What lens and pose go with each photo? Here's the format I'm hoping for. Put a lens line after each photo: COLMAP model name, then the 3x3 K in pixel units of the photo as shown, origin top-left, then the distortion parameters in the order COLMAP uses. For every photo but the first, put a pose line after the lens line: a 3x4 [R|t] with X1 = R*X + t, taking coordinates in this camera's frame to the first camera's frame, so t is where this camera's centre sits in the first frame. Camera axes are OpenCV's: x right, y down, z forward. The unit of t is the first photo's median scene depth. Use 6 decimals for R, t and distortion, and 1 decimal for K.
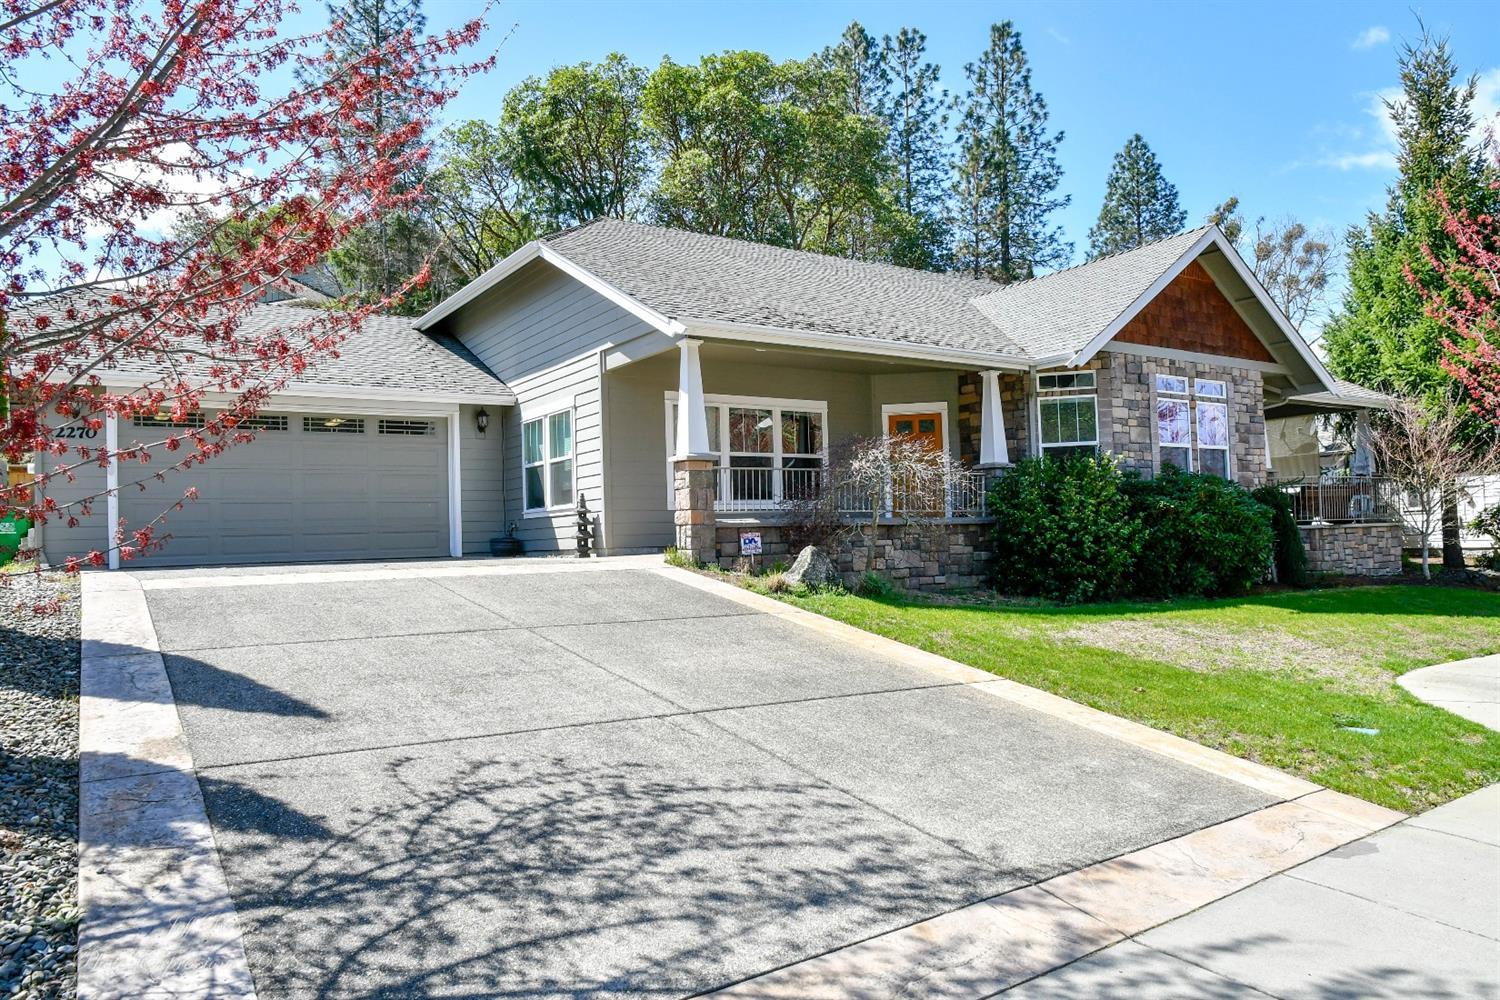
lens RADIAL K [[1007.7, 0, 747.1], [0, 1007.7, 500.1], [0, 0, 1]] dist [0.010767, 0.001947]
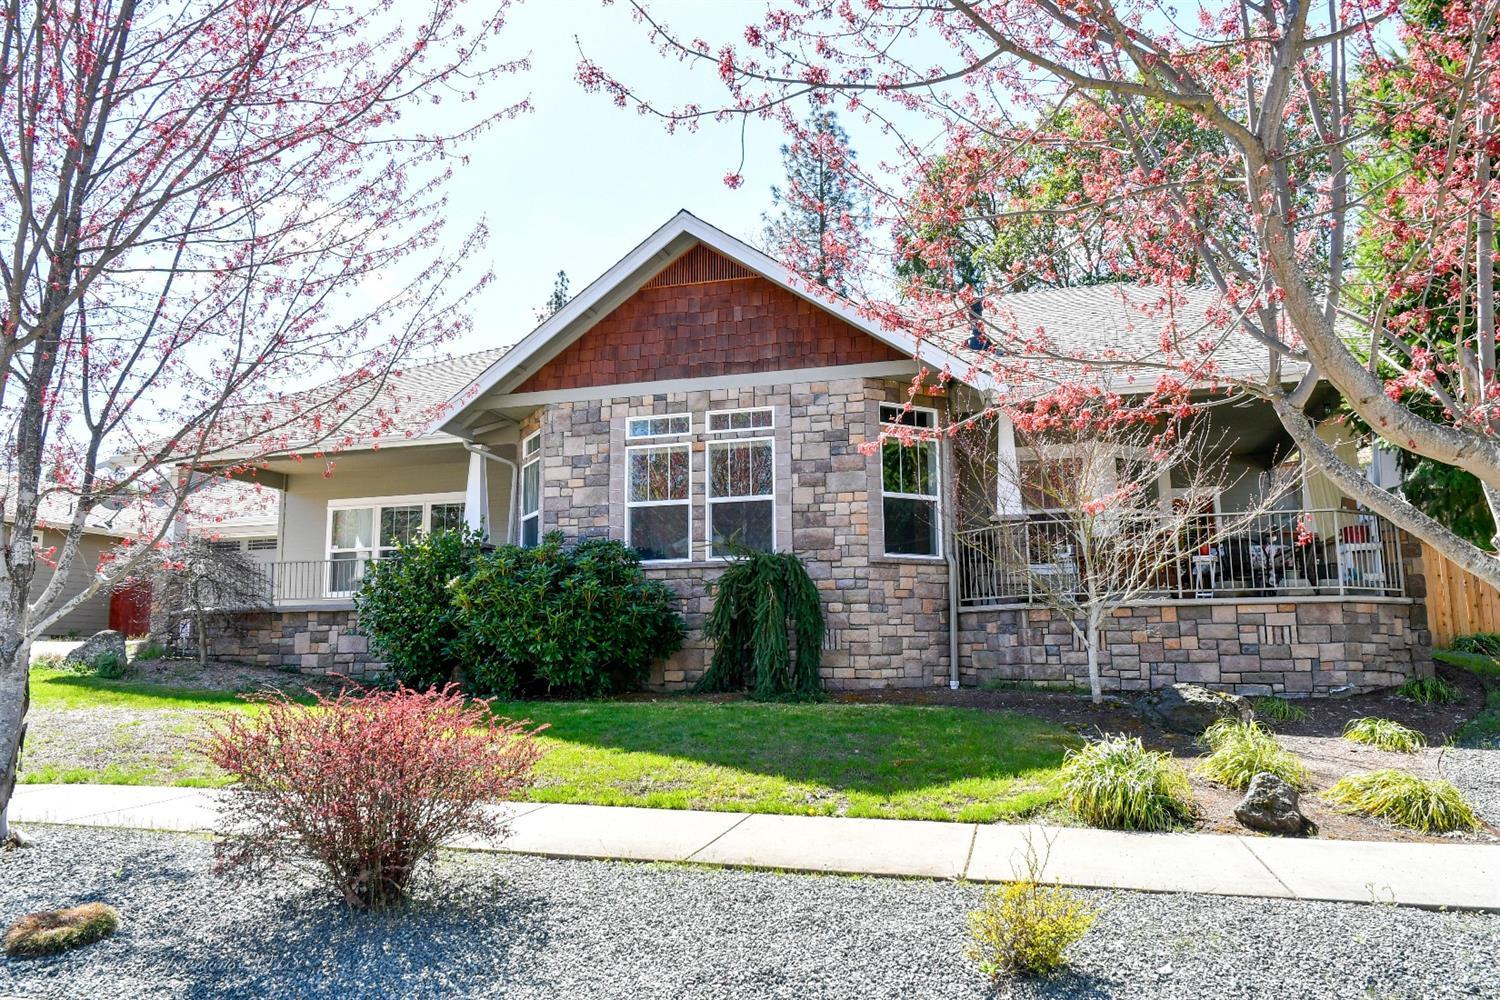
lens RADIAL K [[1053.8, 0, 748.4], [0, 1053.8, 498.0], [0, 0, 1]] dist [-0.003269, -0.000060]
pose [[0.644026, -0.090532, -0.759628, 0.945102], [0.026542, 0.995019, -0.096082, 0.018211], [0.764543, 0.041717, 0.643222, 0.466660]]
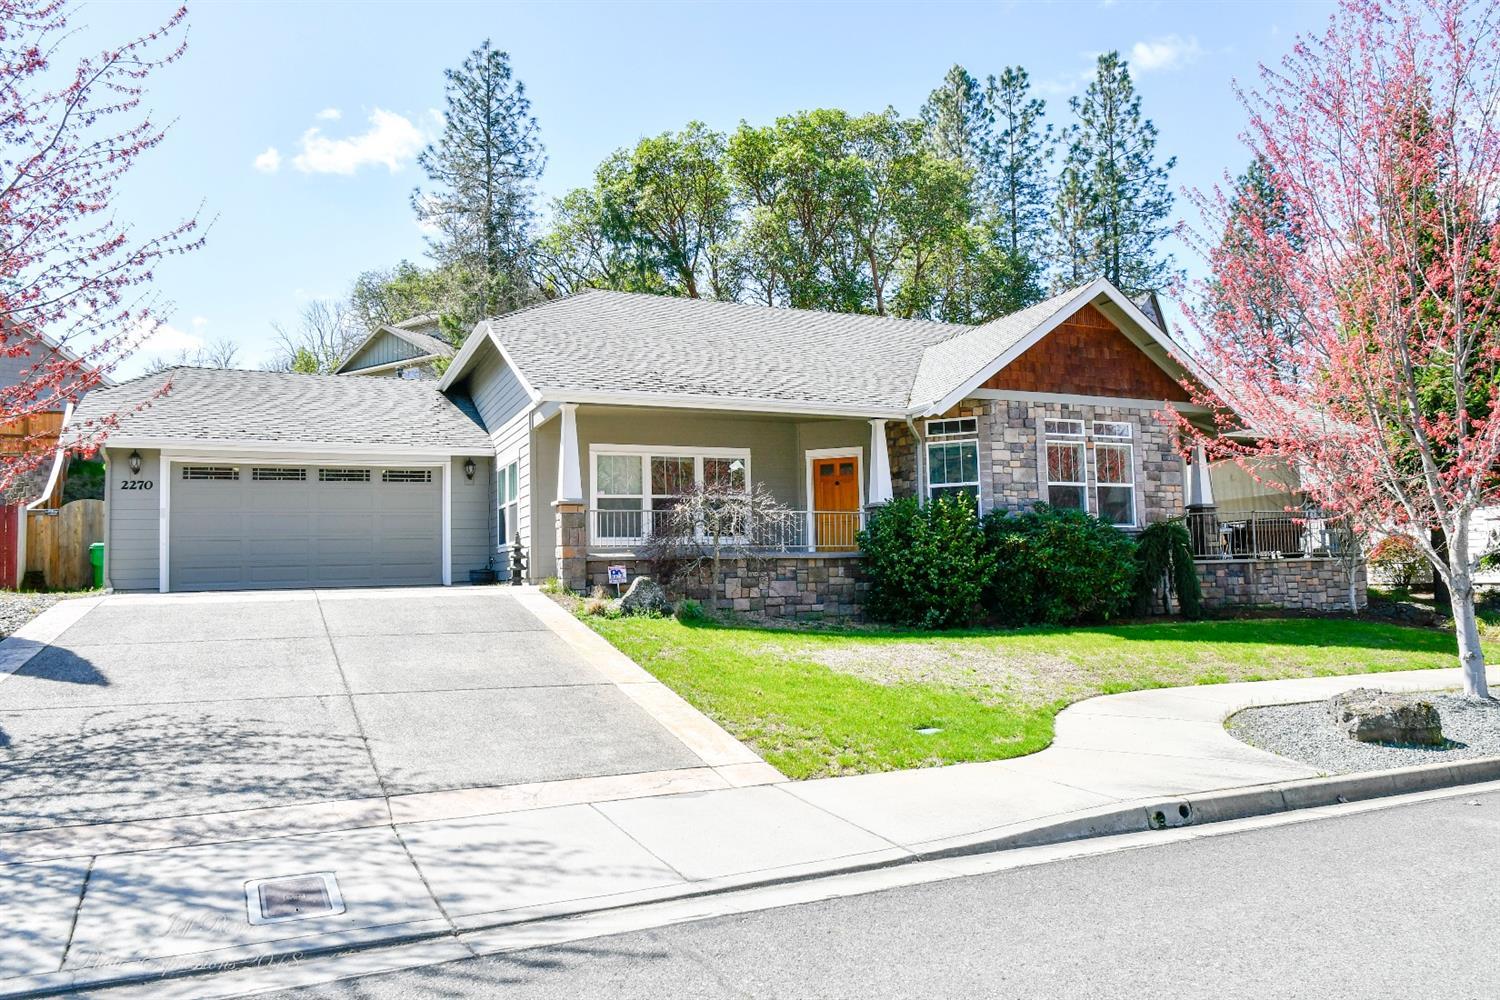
lens RADIAL K [[1007.7, 0, 756.1], [0, 1007.7, 503.3], [0, 0, 1]] dist [0.010767, 0.001947]
pose [[0.985842, -0.008213, -0.167475, 0.242878], [0.003338, 0.999563, -0.029367, -0.003274], [0.167643, 0.028392, 0.985439, -0.092166]]
